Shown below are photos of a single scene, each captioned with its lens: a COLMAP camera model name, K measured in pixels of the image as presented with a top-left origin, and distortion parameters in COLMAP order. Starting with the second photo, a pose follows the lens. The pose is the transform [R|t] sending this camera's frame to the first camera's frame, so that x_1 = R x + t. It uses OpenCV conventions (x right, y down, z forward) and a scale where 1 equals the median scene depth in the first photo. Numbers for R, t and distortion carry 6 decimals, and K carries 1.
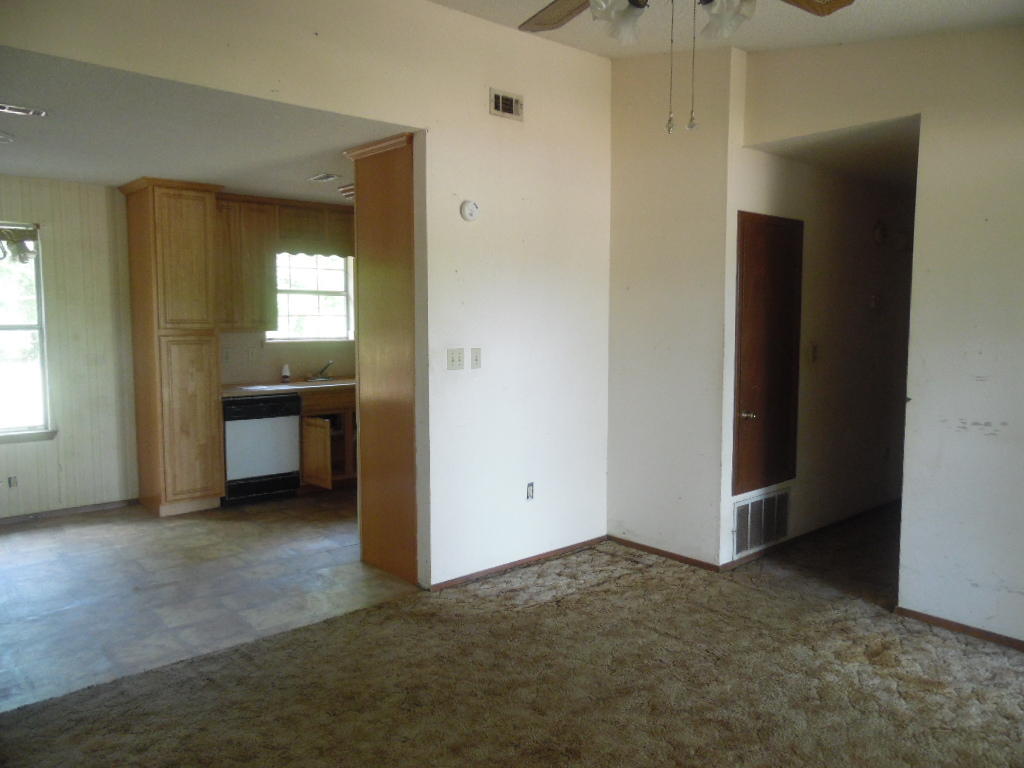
lens RADIAL K [[769.3, 0, 512.0], [0, 769.3, 384.0], [0, 0, 1]] dist [-0.047686, 0.086162]
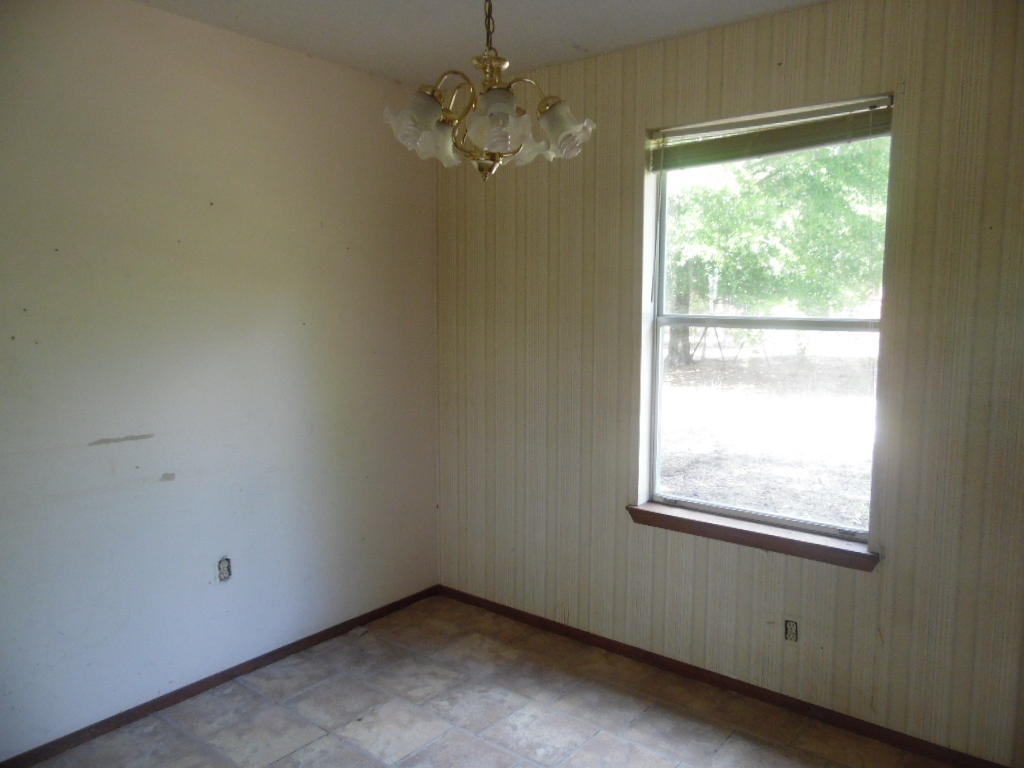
lens RADIAL K [[745.1, 0, 512.0], [0, 745.1, 384.0], [0, 0, 1]] dist [0.007184, 0.001510]
pose [[0.156374, 0.104965, -0.982105, -0.248928], [-0.087369, 0.991909, 0.092102, -0.072532], [0.983826, 0.071403, 0.164279, 0.846891]]
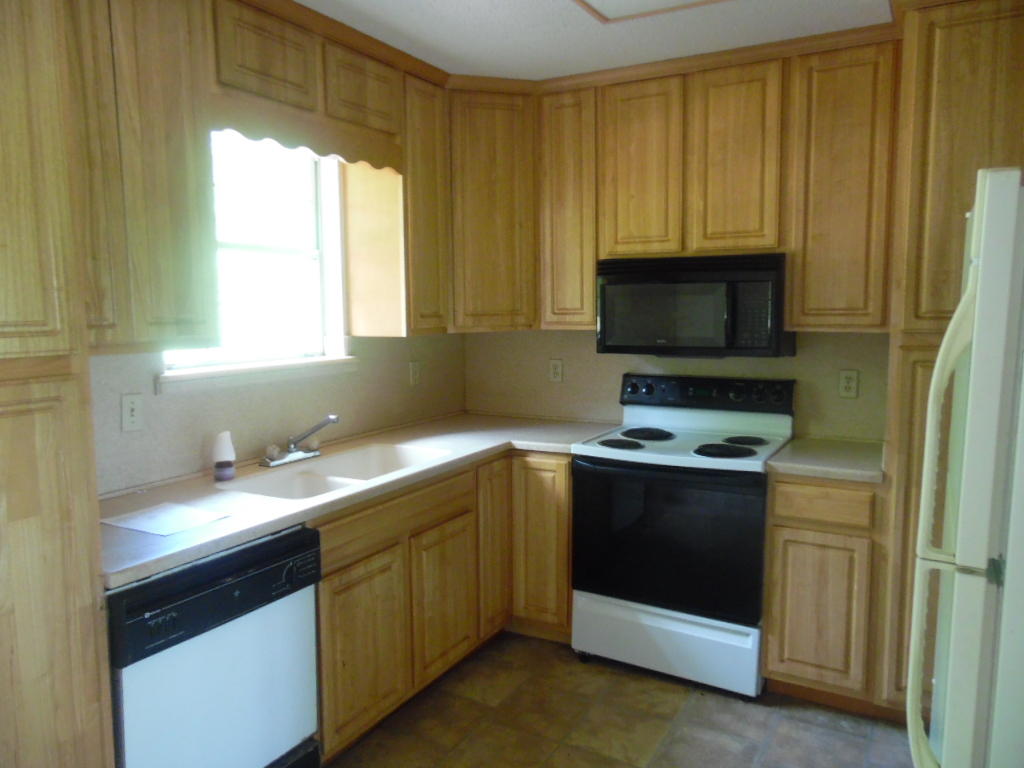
lens RADIAL K [[769.3, 0, 512.0], [0, 769.3, 384.0], [0, 0, 1]] dist [-0.047686, 0.086162]
pose [[0.940383, -0.043640, 0.337306, -0.405329], [0.037326, 0.998986, 0.025186, -0.075896], [-0.338063, -0.011094, 0.941058, 0.834984]]
